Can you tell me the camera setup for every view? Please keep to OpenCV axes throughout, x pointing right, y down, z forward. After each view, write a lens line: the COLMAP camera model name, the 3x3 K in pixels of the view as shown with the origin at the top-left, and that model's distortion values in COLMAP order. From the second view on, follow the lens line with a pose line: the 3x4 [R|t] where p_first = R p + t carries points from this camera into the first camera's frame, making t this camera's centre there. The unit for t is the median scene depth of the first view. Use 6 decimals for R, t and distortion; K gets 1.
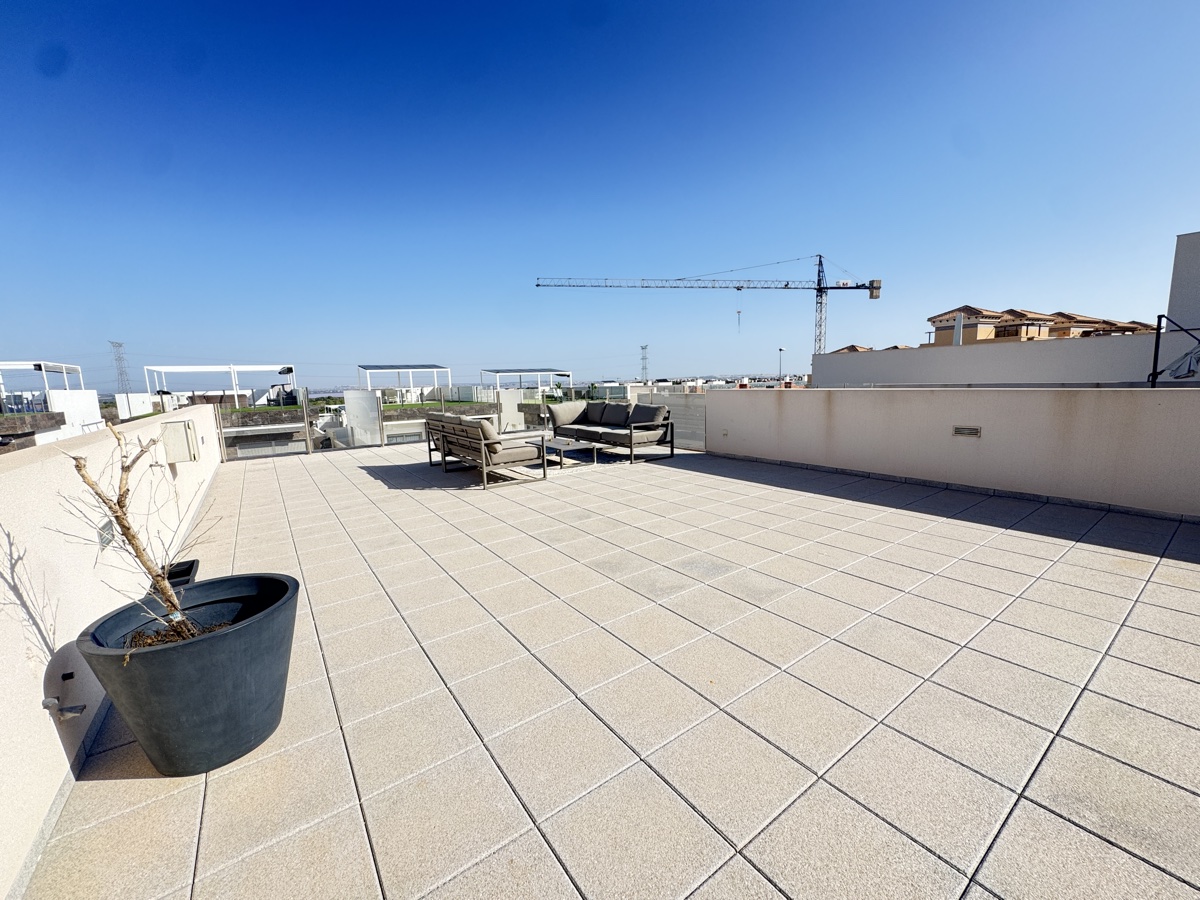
lens RADIAL K [[481.7, 0, 602.9], [0, 481.7, 449.9], [0, 0, 1]] dist [-0.003843, 0.000473]
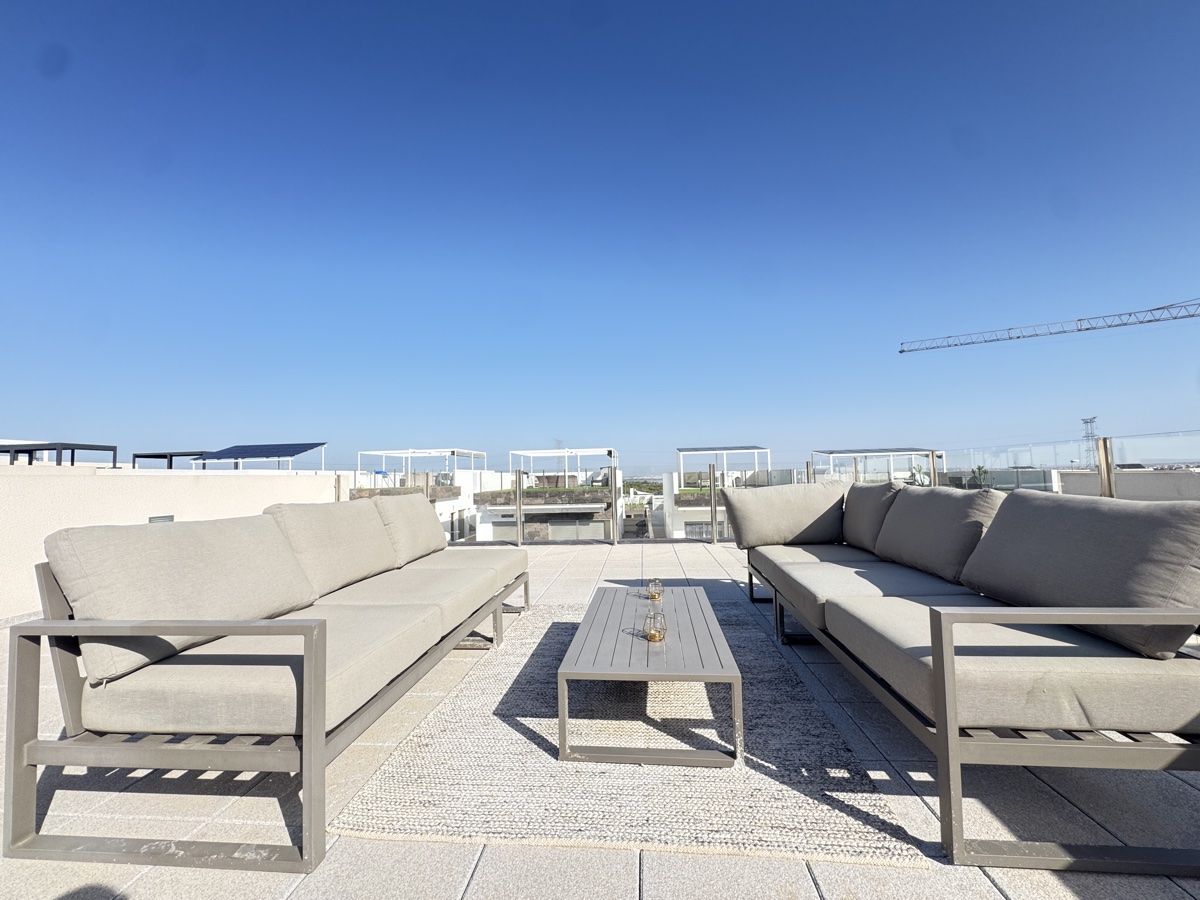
lens RADIAL K [[481.7, 0, 599.3], [0, 481.7, 449.3], [0, 0, 1]] dist [-0.003843, 0.000473]
pose [[0.756335, -0.024159, -0.653739, 0.015605], [-0.093896, 0.984962, -0.145032, -0.014356], [0.647411, 0.171076, 0.742692, 0.154588]]
